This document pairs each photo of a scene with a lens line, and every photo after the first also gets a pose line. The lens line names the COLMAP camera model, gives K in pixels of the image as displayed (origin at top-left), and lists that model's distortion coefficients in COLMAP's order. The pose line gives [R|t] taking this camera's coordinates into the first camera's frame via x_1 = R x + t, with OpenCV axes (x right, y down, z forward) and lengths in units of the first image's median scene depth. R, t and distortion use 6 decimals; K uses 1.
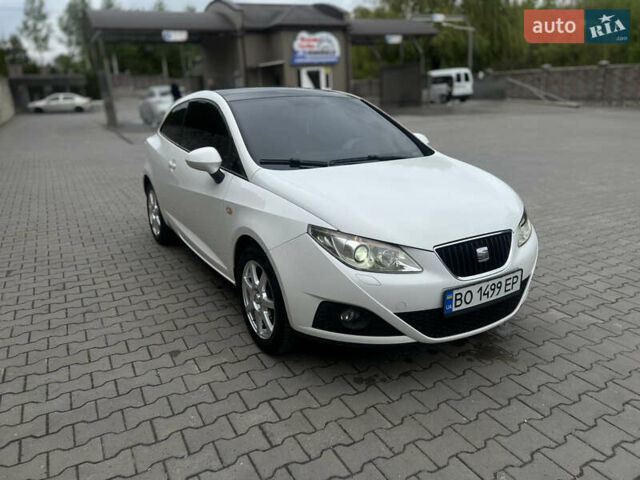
lens RADIAL K [[478.4, 0, 320.0], [0, 478.4, 240.0], [0, 0, 1]] dist [0.058963, -0.054584]
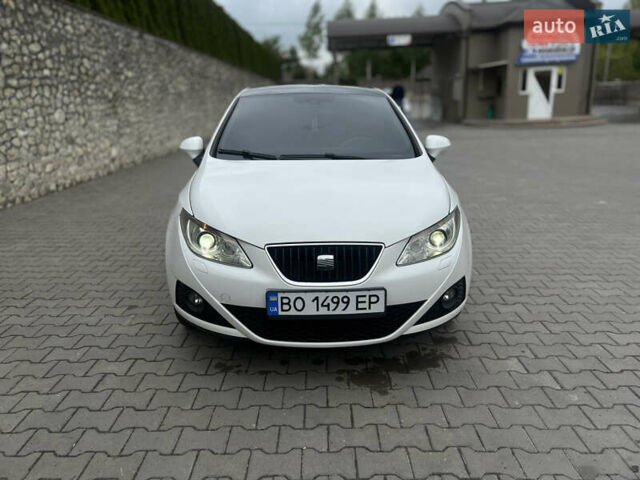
lens RADIAL K [[478.4, 0, 320.0], [0, 478.4, 240.0], [0, 0, 1]] dist [0.058963, -0.054584]
pose [[0.878065, 0.145857, -0.455771, 0.708386], [-0.148936, 0.988410, 0.029380, -0.035880], [0.454774, 0.042083, 0.889612, 0.172478]]
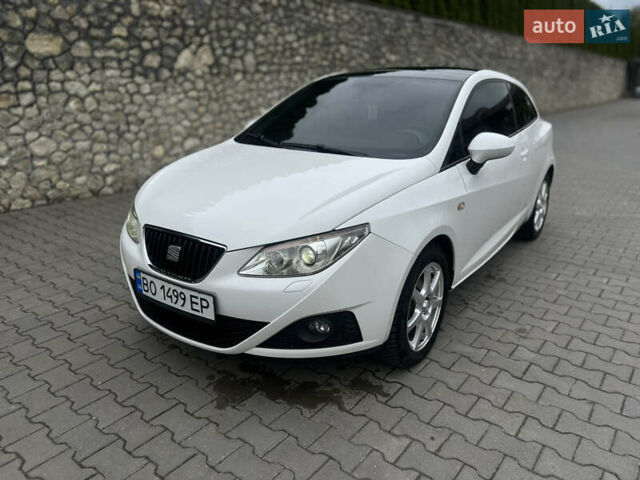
lens RADIAL K [[478.4, 0, 320.0], [0, 478.4, 240.0], [0, 0, 1]] dist [0.058963, -0.054584]
pose [[0.403174, 0.302687, -0.863615, 1.166583], [-0.276686, 0.939866, 0.200243, -0.238828], [0.872293, 0.158218, 0.462679, 0.784271]]
